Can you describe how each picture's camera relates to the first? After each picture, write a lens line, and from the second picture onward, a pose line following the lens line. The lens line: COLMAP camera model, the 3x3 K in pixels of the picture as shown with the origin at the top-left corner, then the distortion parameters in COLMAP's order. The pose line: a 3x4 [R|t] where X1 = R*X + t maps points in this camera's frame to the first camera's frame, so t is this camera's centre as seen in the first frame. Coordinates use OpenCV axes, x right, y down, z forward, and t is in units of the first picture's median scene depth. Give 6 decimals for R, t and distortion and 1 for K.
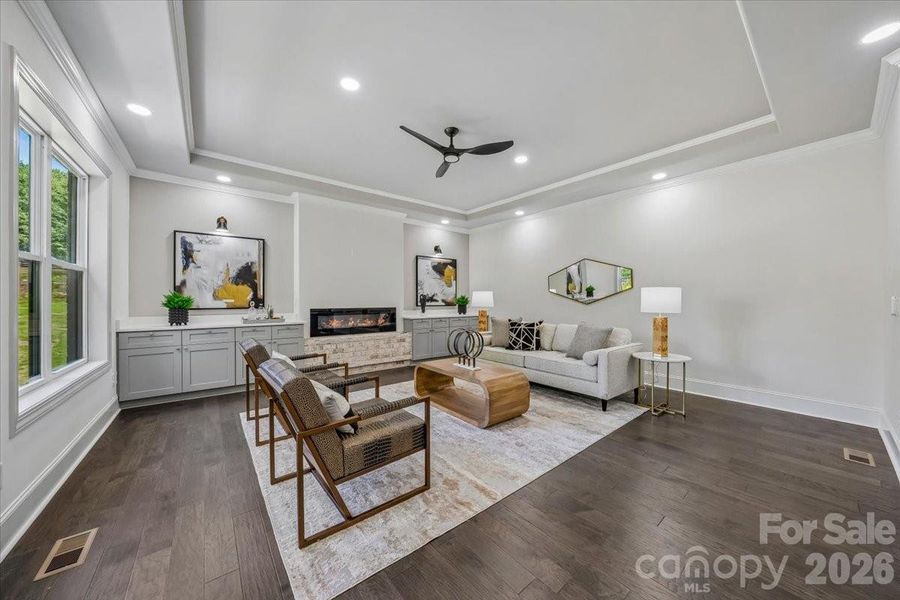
lens RADIAL K [[307.8, 0, 444.7], [0, 307.8, 301.7], [0, 0, 1]] dist [-0.018495, 0.000167]
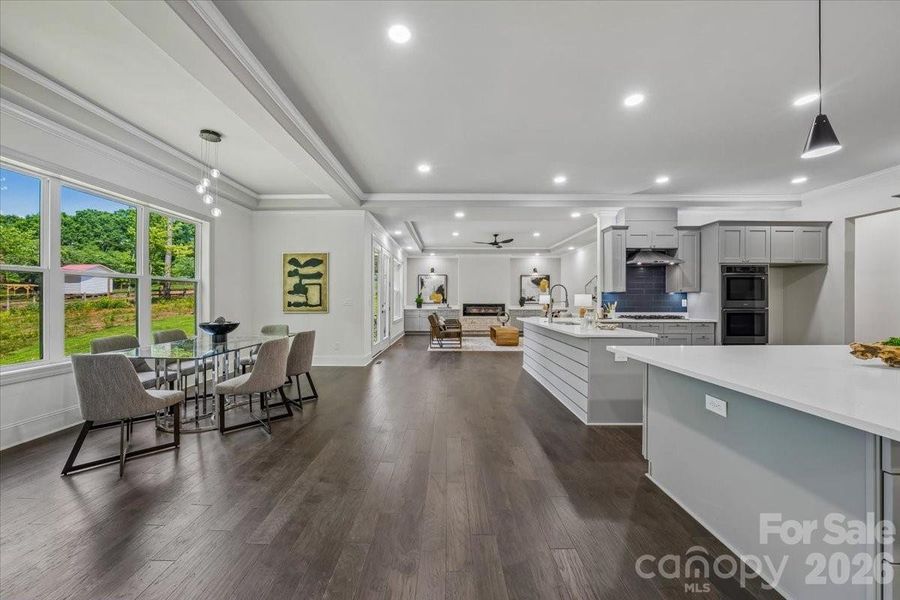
lens RADIAL K [[312.8, 0, 443.3], [0, 312.8, 299.3], [0, 0, 1]] dist [-0.032726, 0.006564]
pose [[0.775237, -0.000019, -0.631670, 0.994677], [-0.004765, 0.999971, -0.005878, 0.005330], [0.631652, 0.007567, 0.775215, -0.978451]]
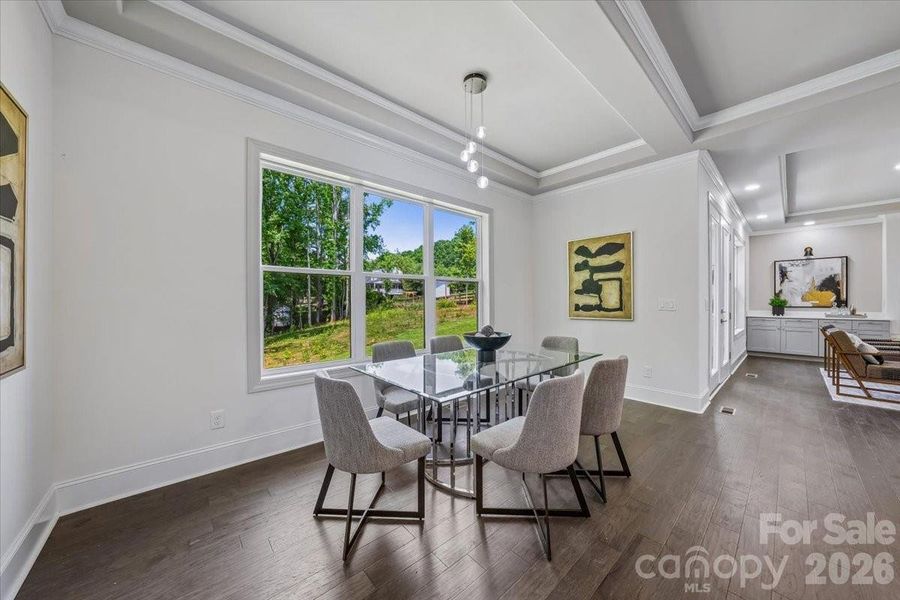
lens RADIAL K [[315.0, 0, 458.5], [0, 315.0, 299.4], [0, 0, 1]] dist [-0.024081, 0.006971]
pose [[0.079444, -0.005289, -0.996825, 0.643317], [-0.006213, 0.999964, -0.005801, 0.003745], [0.996820, 0.006654, 0.079409, -0.834403]]
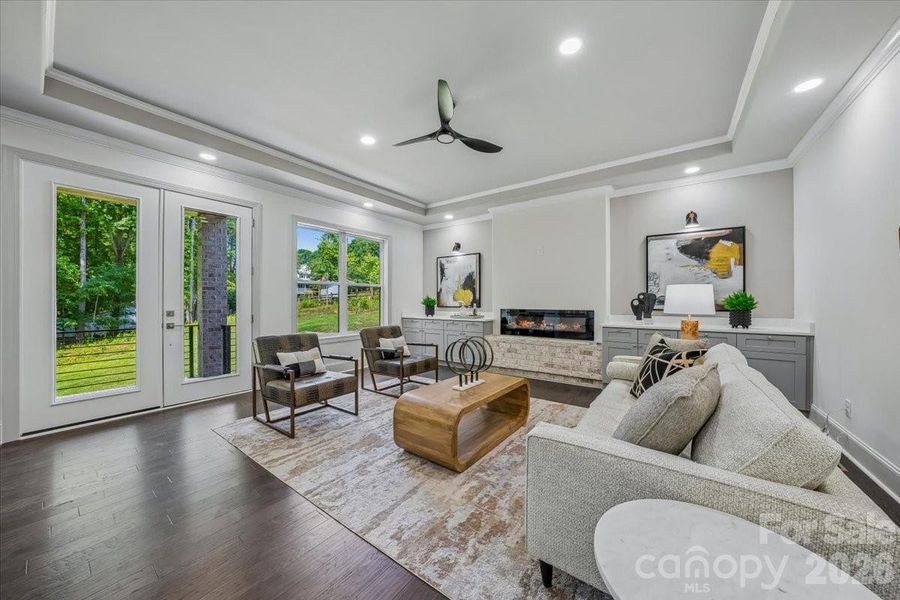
lens RADIAL K [[325.0, 0, 443.0], [0, 325.0, 303.7], [0, 0, 1]] dist [-0.016856, 0.000039]
pose [[0.249198, 0.008675, -0.968414, 0.693591], [-0.005996, 0.999955, 0.007415, -0.003531], [0.968434, 0.003959, 0.249238, 0.538970]]
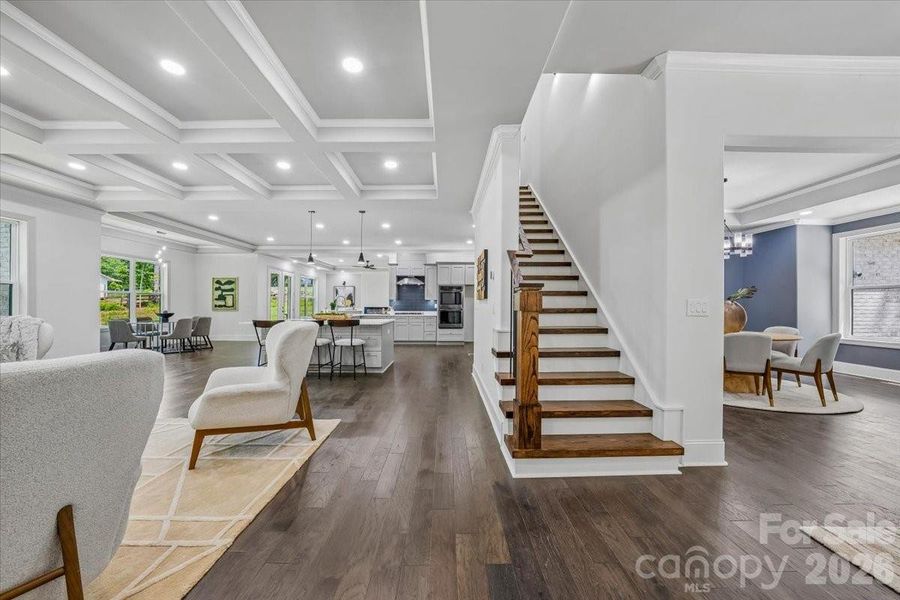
lens RADIAL K [[314.9, 0, 444.9], [0, 314.9, 302.7], [0, 0, 1]] dist [-0.021939, 0.000228]
pose [[0.781360, -0.000925, -0.624080, 2.438228], [-0.008110, 0.999899, -0.011635, 0.010563], [0.624028, 0.014153, 0.781274, -1.124026]]
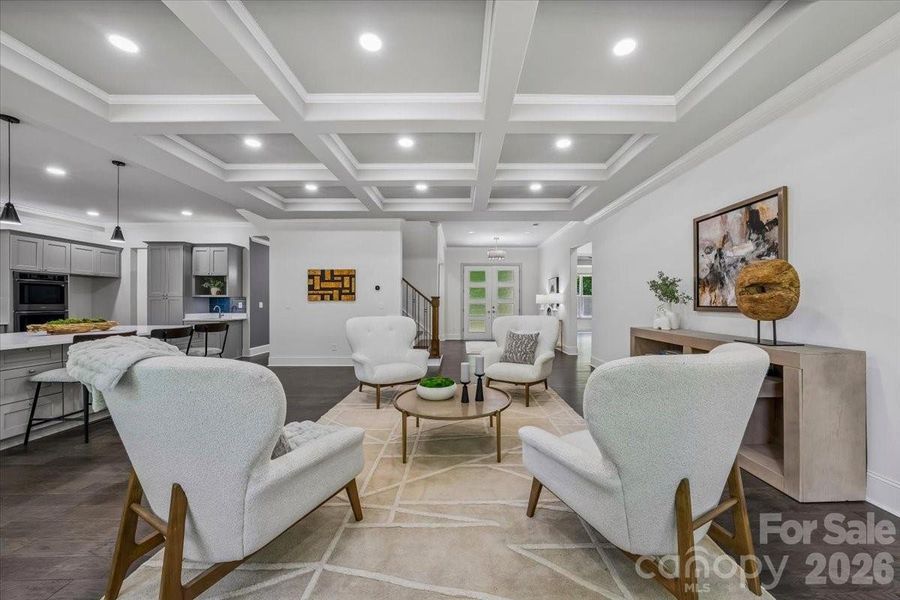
lens RADIAL K [[328.9, 0, 462.5], [0, 328.9, 302.3], [0, 0, 1]] dist [-0.002501, -0.000087]
pose [[0.624337, 0.002975, 0.781150, 1.170068], [0.005446, 0.999952, -0.008161, 0.010659], [-0.781136, 0.009349, 0.624290, -1.639810]]
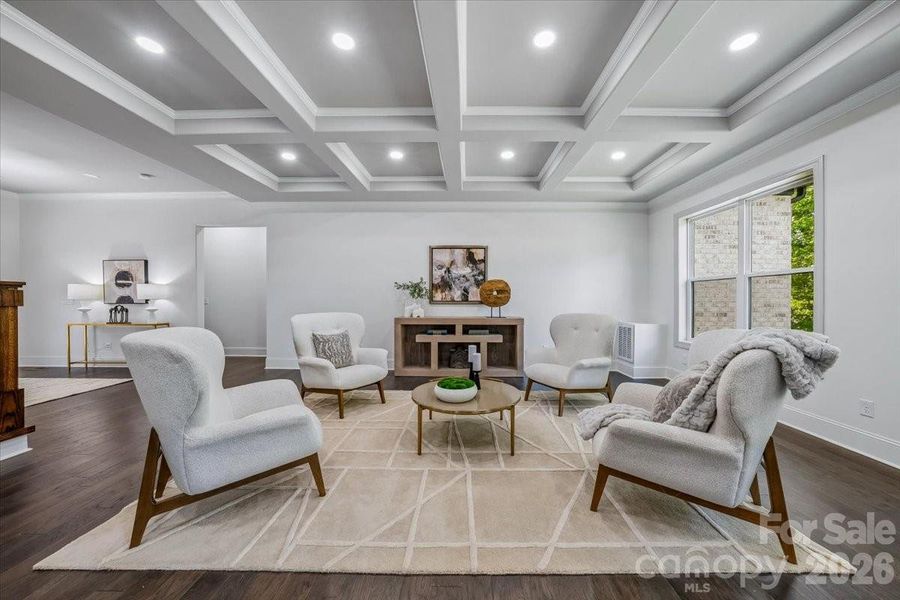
lens RADIAL K [[315.0, 0, 458.5], [0, 315.0, 299.4], [0, 0, 1]] dist [-0.024081, 0.006971]
pose [[-0.769914, -0.000352, 0.638148, 1.283392], [0.004636, 0.999970, 0.006144, 0.004180], [-0.638131, 0.007689, -0.769889, -0.742453]]
